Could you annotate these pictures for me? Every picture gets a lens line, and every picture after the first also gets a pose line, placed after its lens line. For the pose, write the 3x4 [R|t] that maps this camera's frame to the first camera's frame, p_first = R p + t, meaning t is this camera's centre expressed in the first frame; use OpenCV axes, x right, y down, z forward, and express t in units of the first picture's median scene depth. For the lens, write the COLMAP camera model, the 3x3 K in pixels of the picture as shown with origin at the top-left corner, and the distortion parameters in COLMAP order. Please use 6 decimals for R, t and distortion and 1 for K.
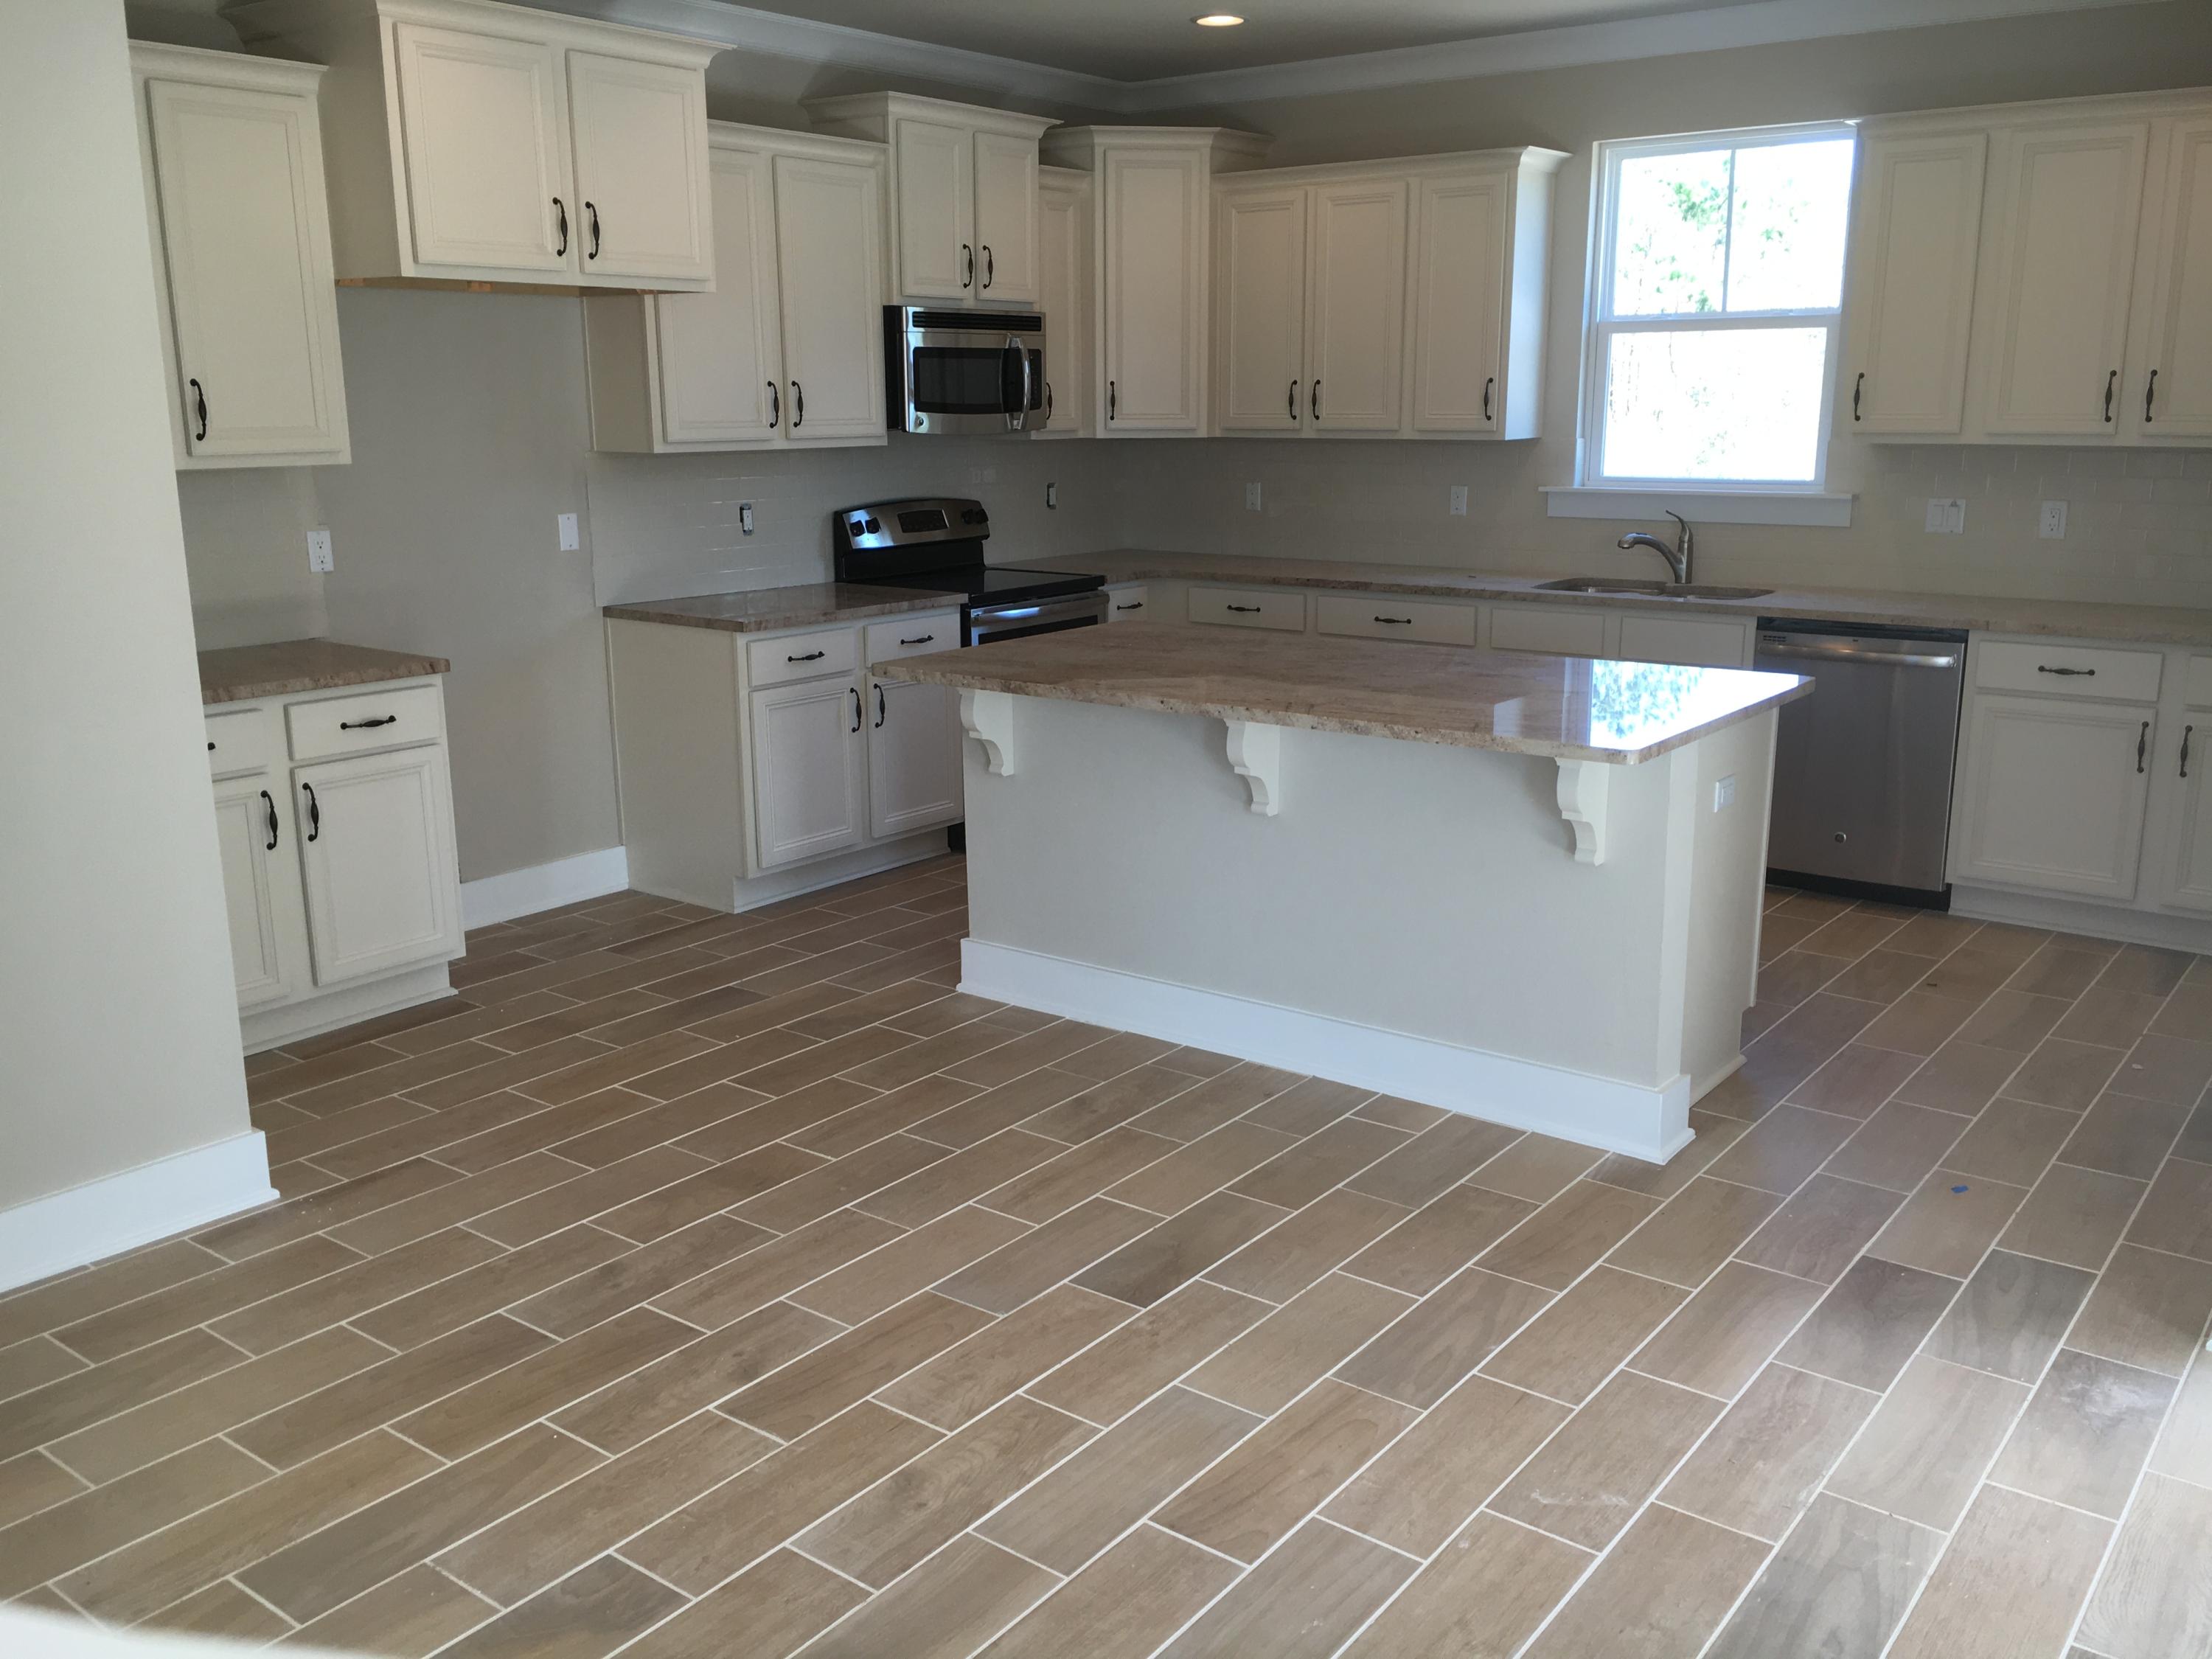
lens RADIAL K [[1894.6, 0, 1129.4], [0, 1894.6, 840.1], [0, 0, 1]] dist [0.062279, -0.094294]
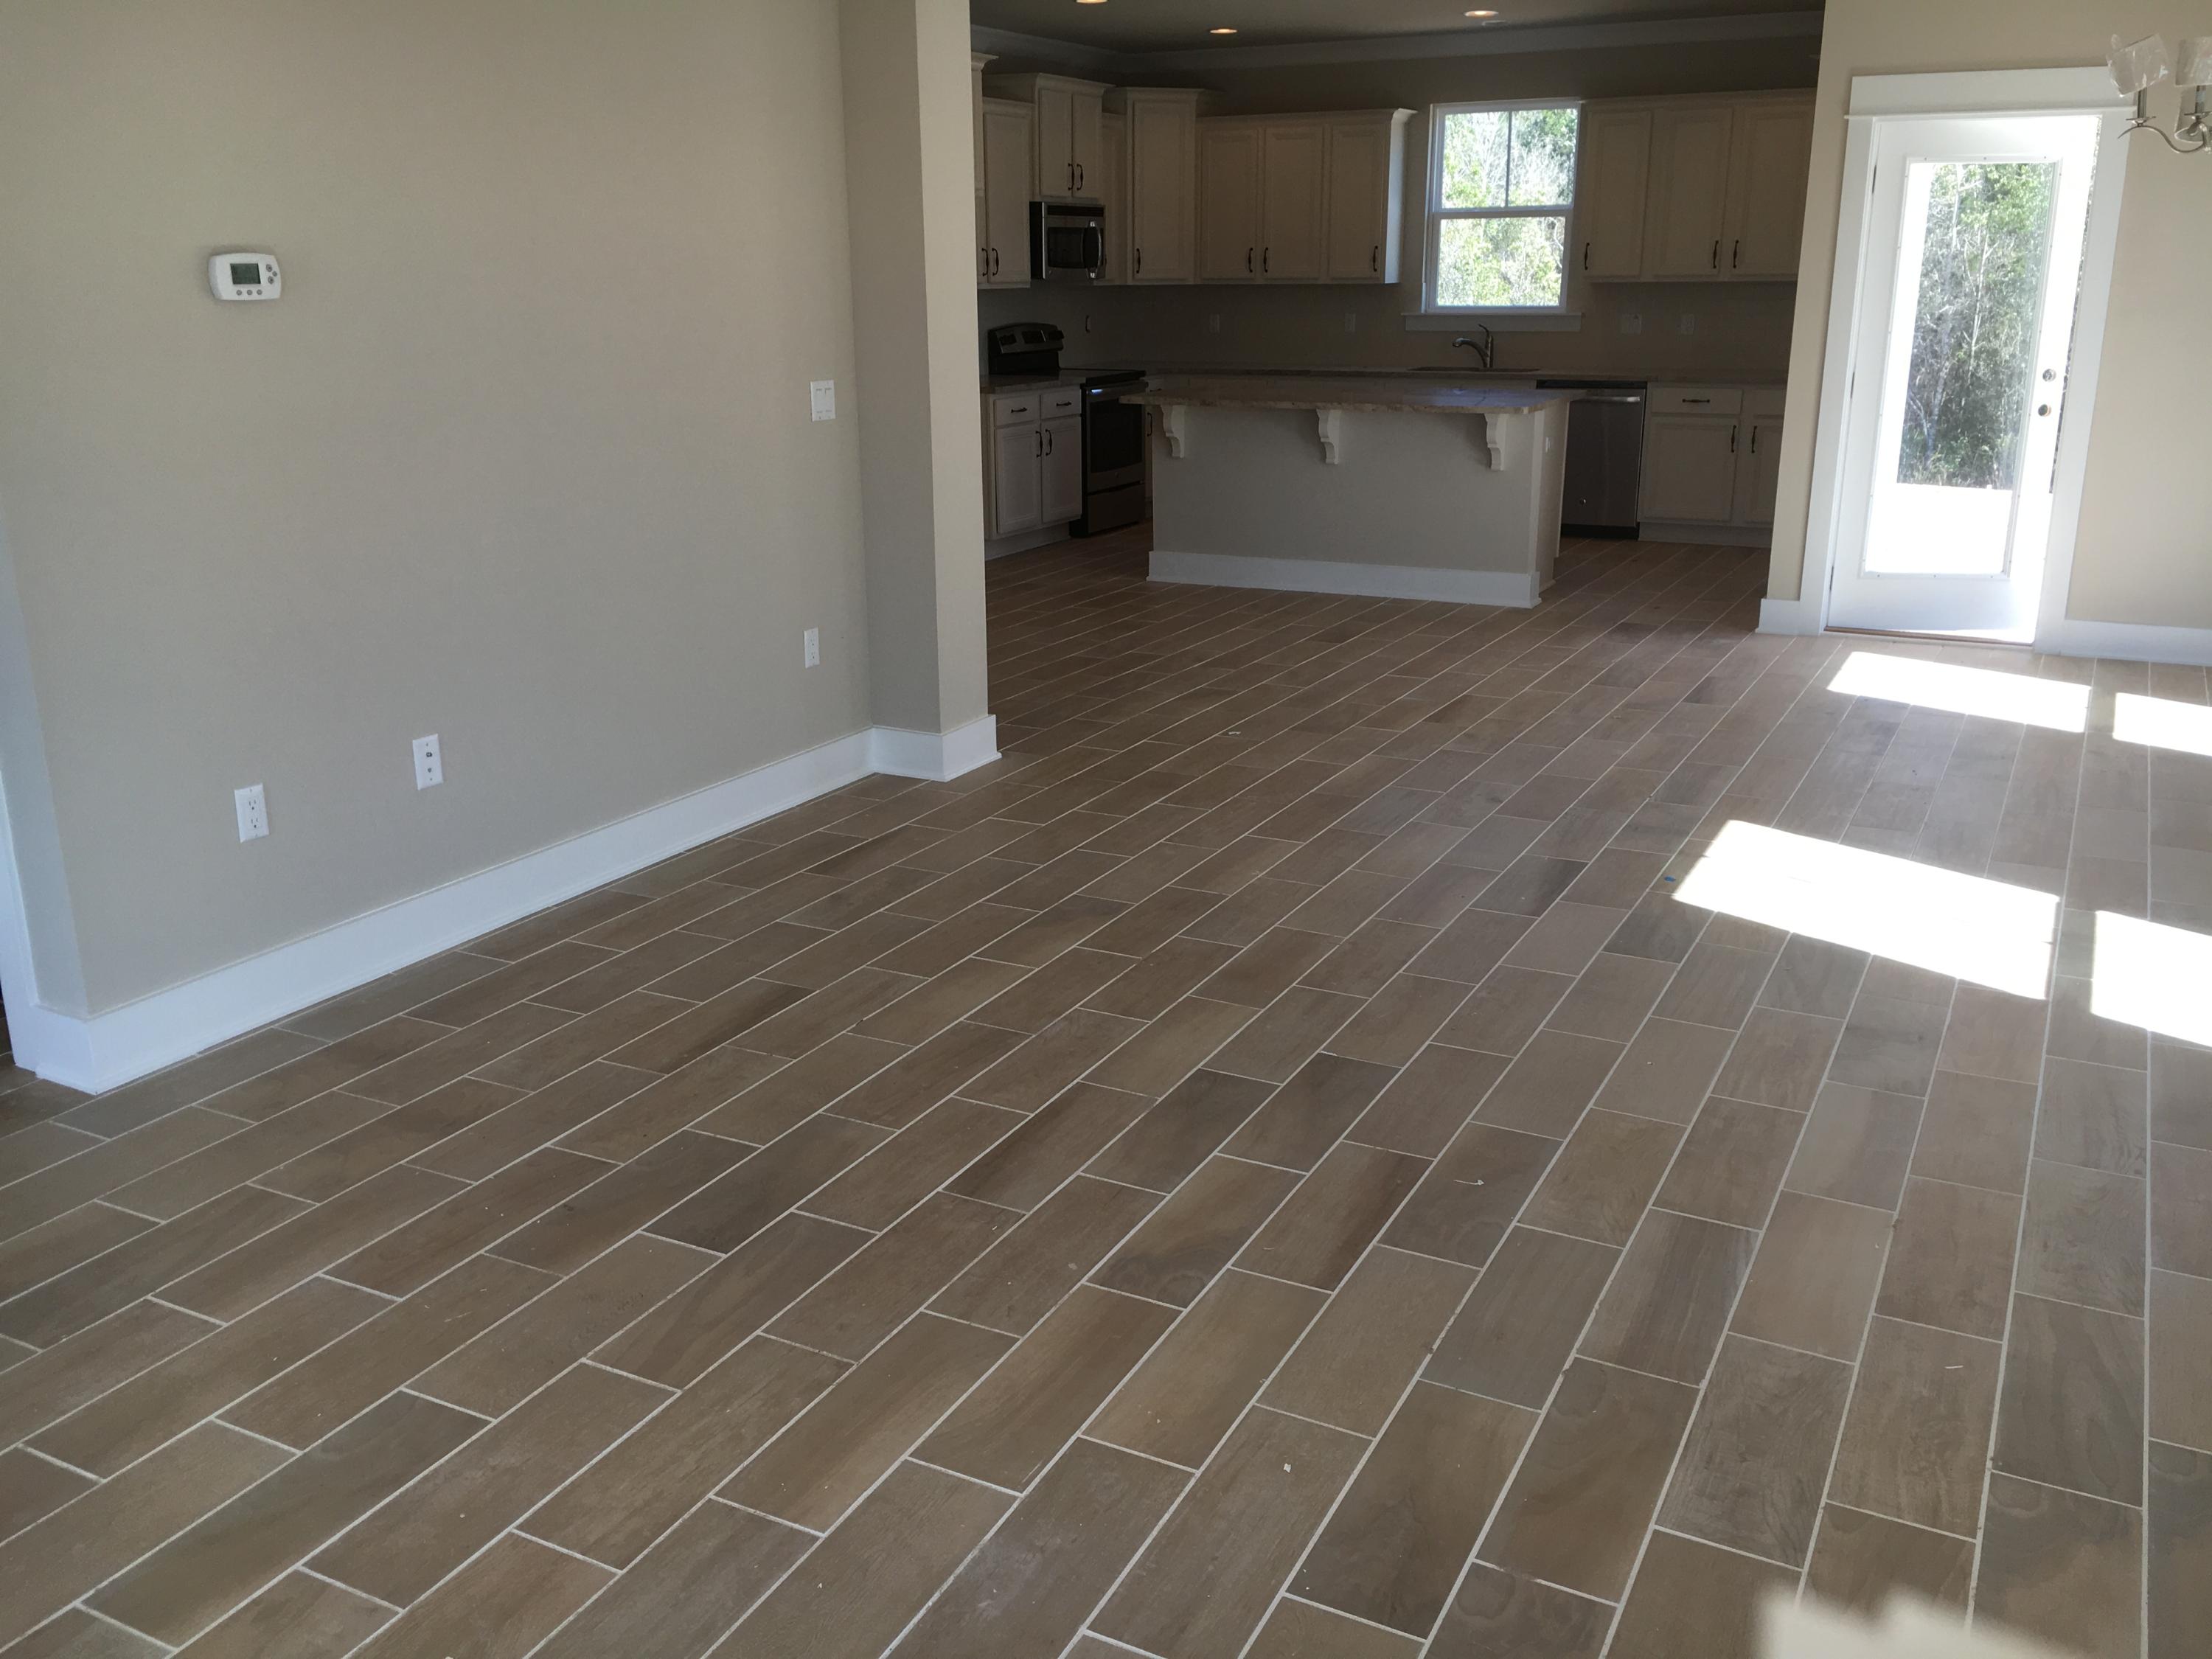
lens RADIAL K [[1894.6, 0, 1117.3], [0, 1894.6, 864.7], [0, 0, 1]] dist [0.062279, -0.094294]
pose [[0.985387, -0.052857, 0.161923, -0.435126], [0.041129, 0.996339, 0.074944, 0.216457], [-0.165292, -0.067190, 0.983953, -0.855080]]
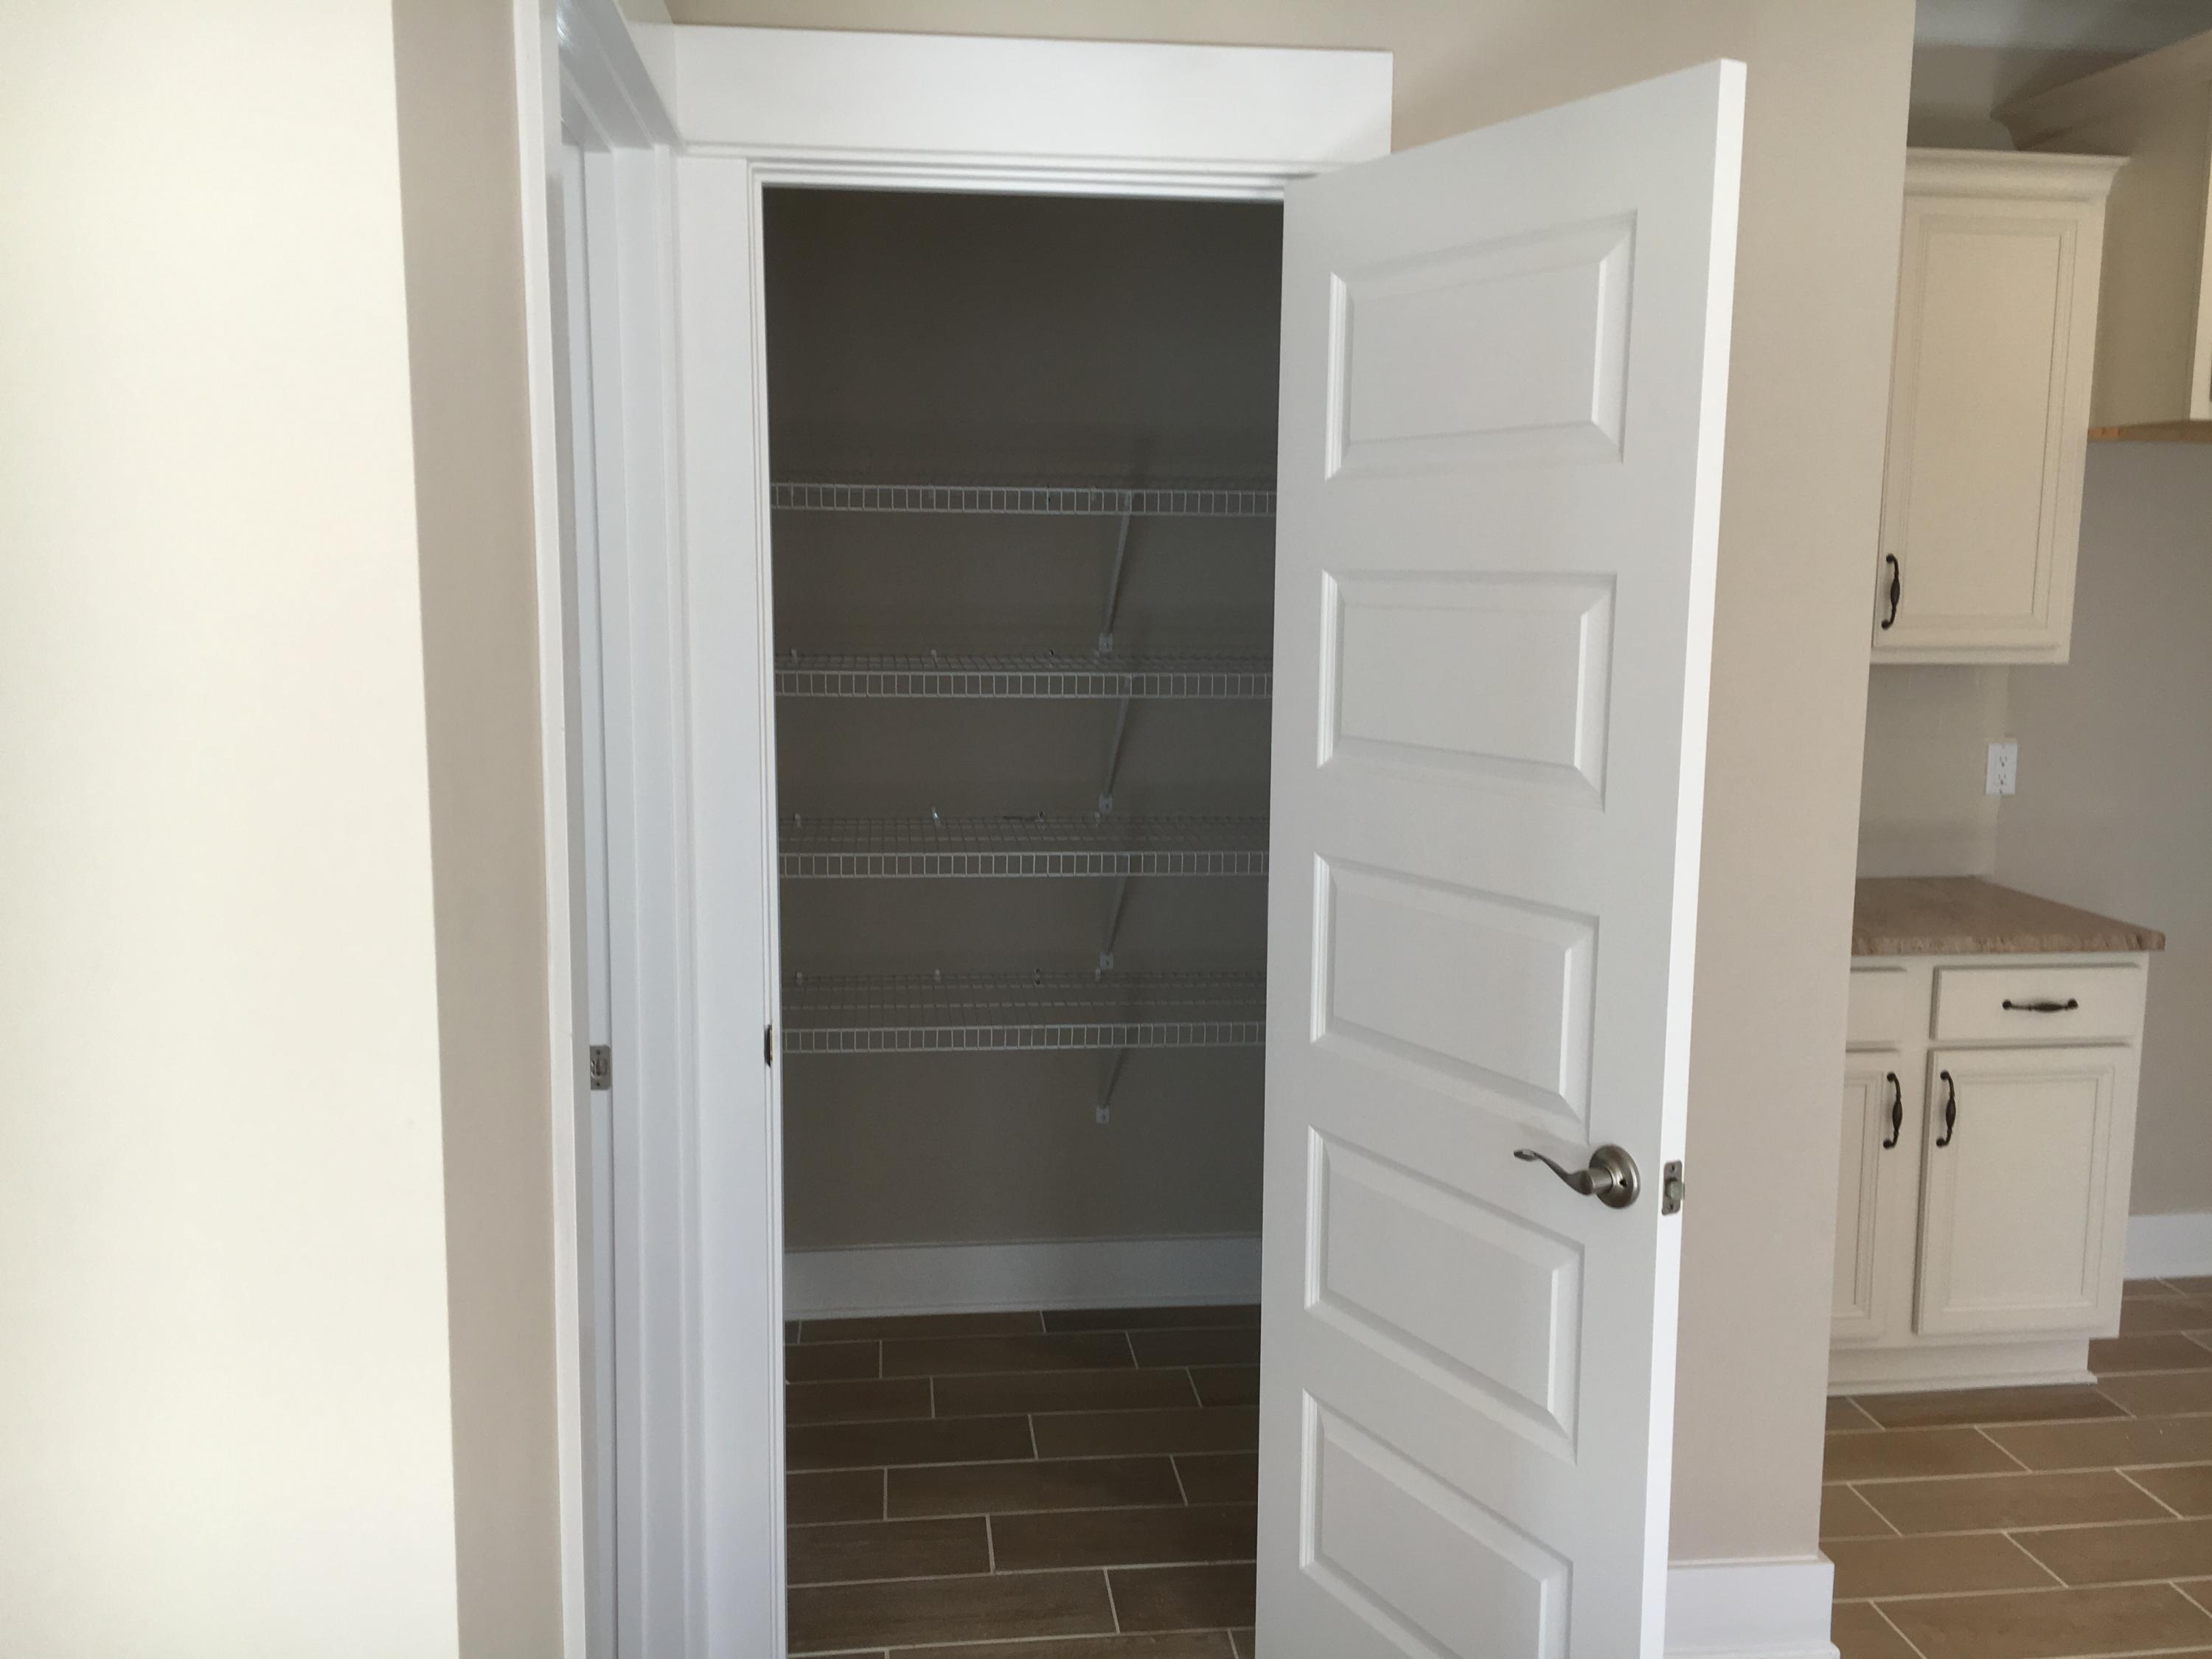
lens RADIAL K [[1894.6, 0, 1149.1], [0, 1894.6, 802.5], [0, 0, 1]] dist [0.062279, -0.094294]
pose [[0.709779, 0.100965, -0.697151, -0.123581], [-0.175864, 0.983735, -0.036580, -0.047400], [0.682119, 0.148567, 0.715990, 0.200048]]
